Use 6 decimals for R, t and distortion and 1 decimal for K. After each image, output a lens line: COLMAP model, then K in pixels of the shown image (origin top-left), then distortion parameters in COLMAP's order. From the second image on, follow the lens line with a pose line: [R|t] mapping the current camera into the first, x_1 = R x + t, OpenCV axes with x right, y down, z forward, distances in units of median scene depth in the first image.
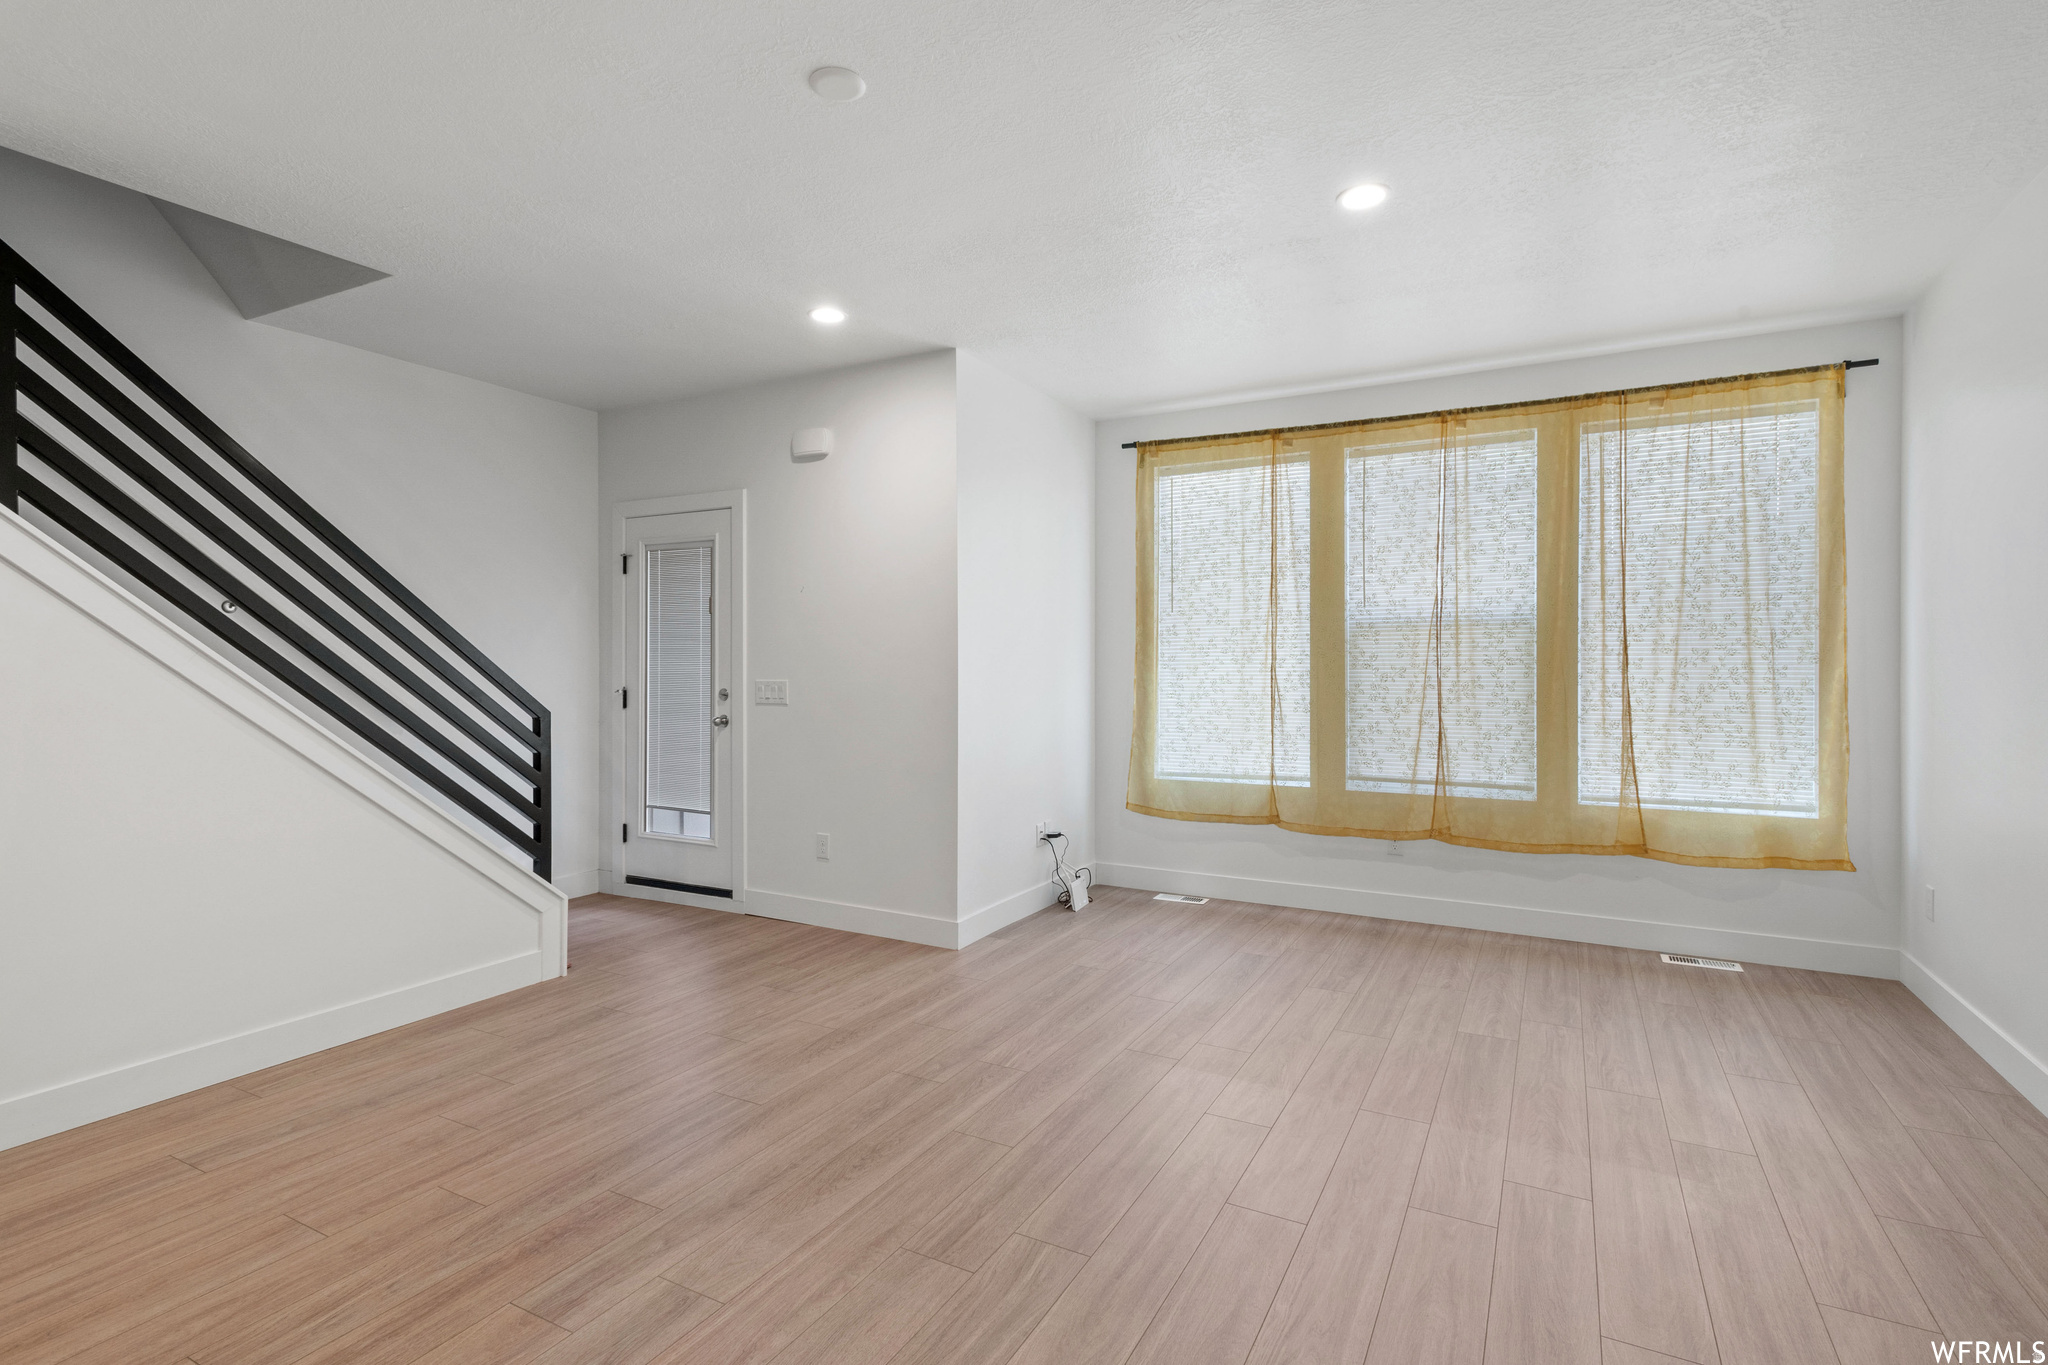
lens RADIAL K [[981.9, 0, 1019.0], [0, 981.9, 670.5], [0, 0, 1]] dist [0.018313, 0.000068]
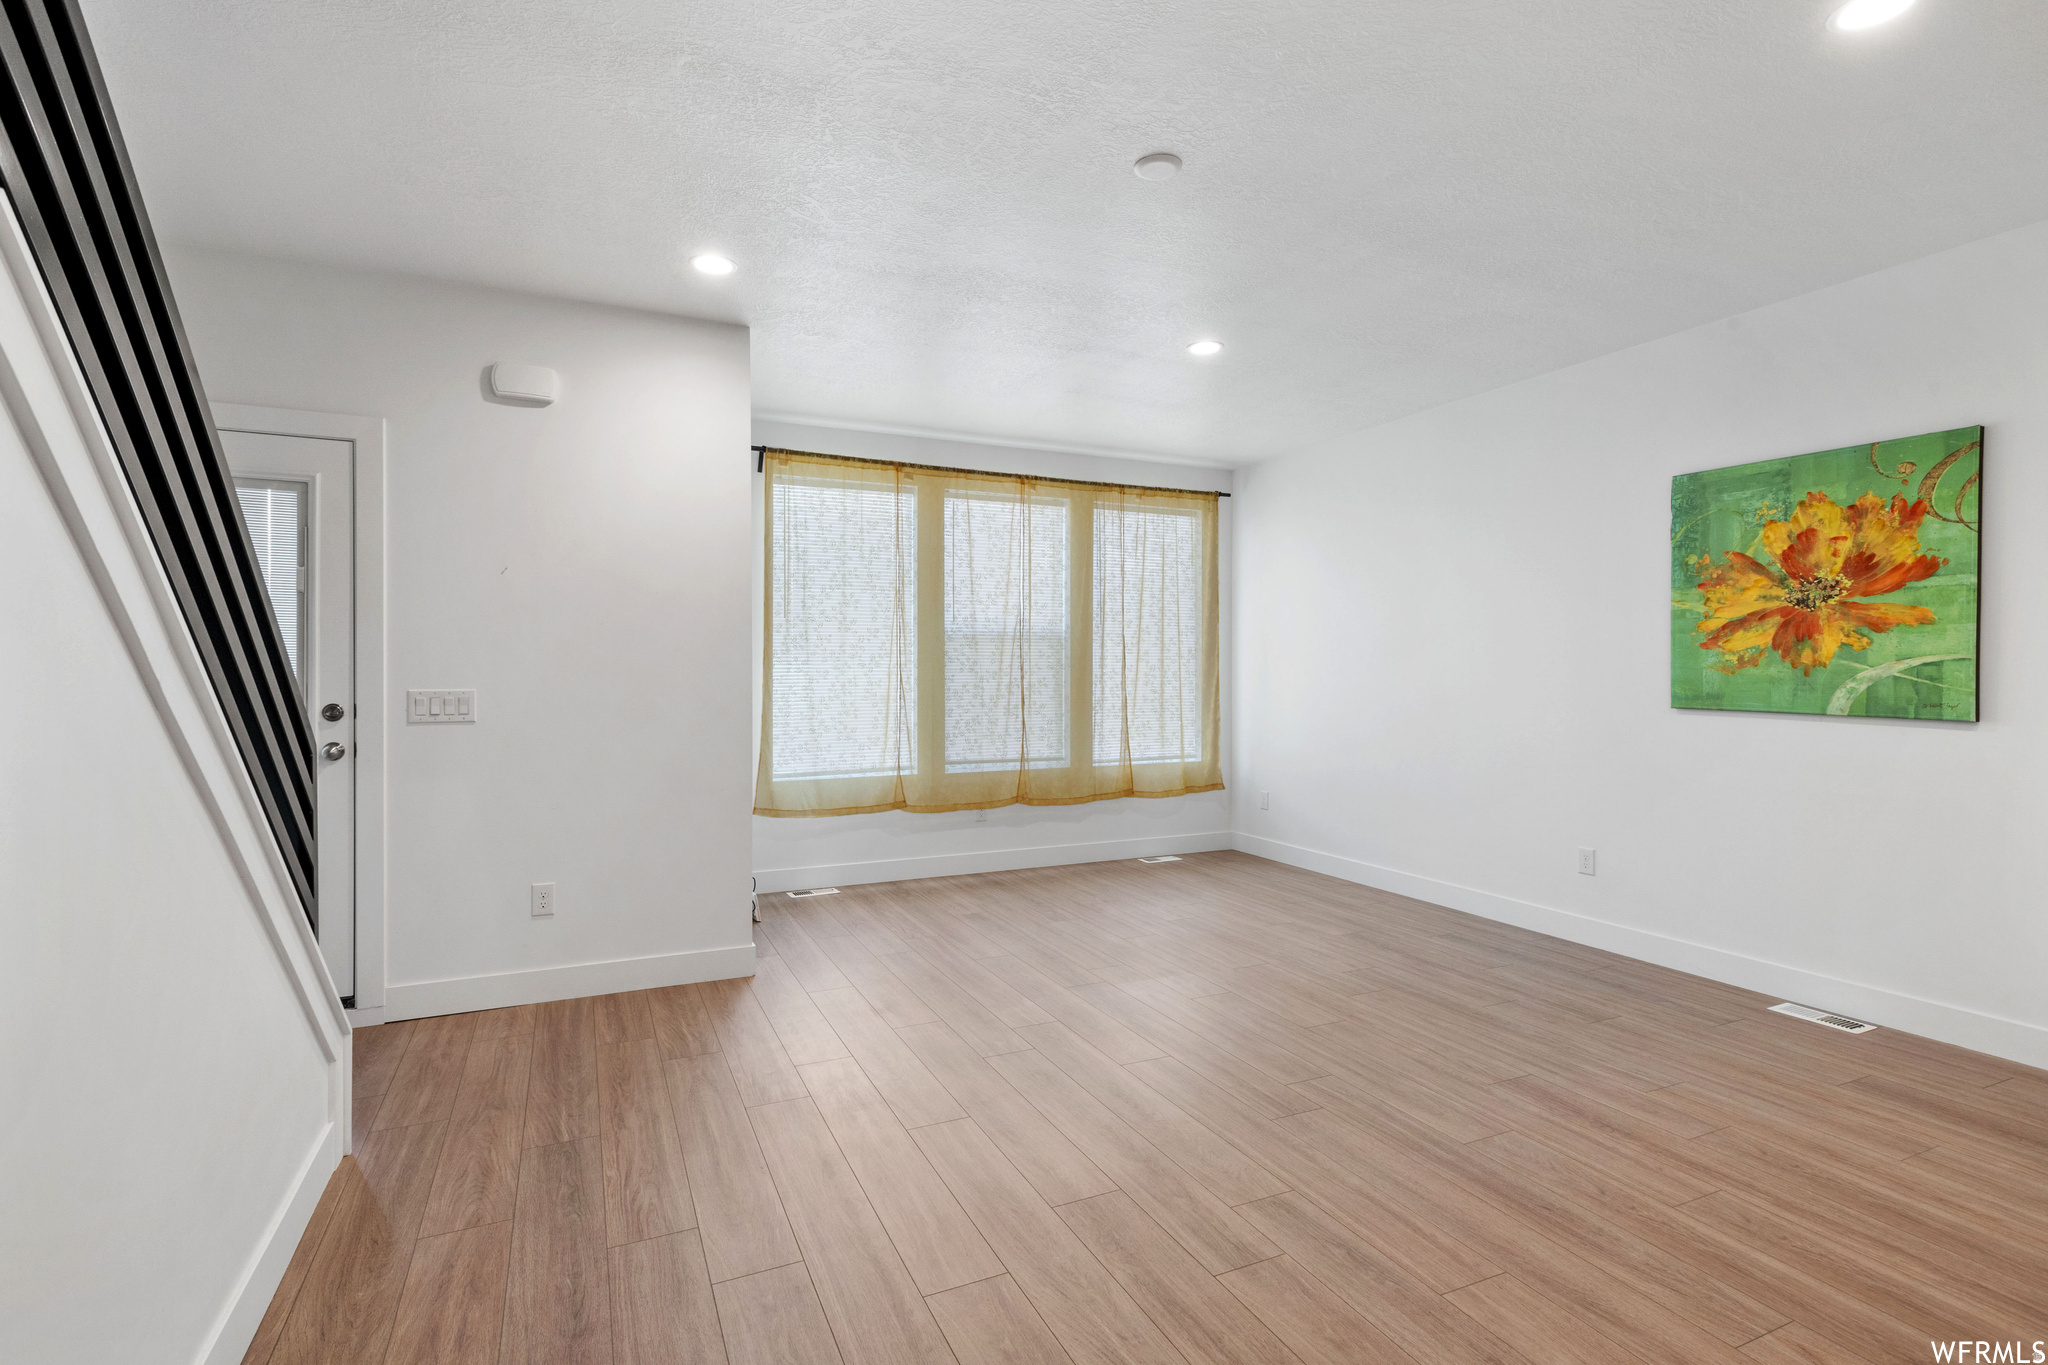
lens RADIAL K [[981.9, 0, 1019.1], [0, 981.9, 677.1], [0, 0, 1]] dist [0.018313, 0.000068]
pose [[0.594005, -0.005802, 0.804440, -0.620570], [0.005837, 0.999979, 0.002903, 0.001028], [-0.804440, 0.002972, 0.594026, 0.230976]]
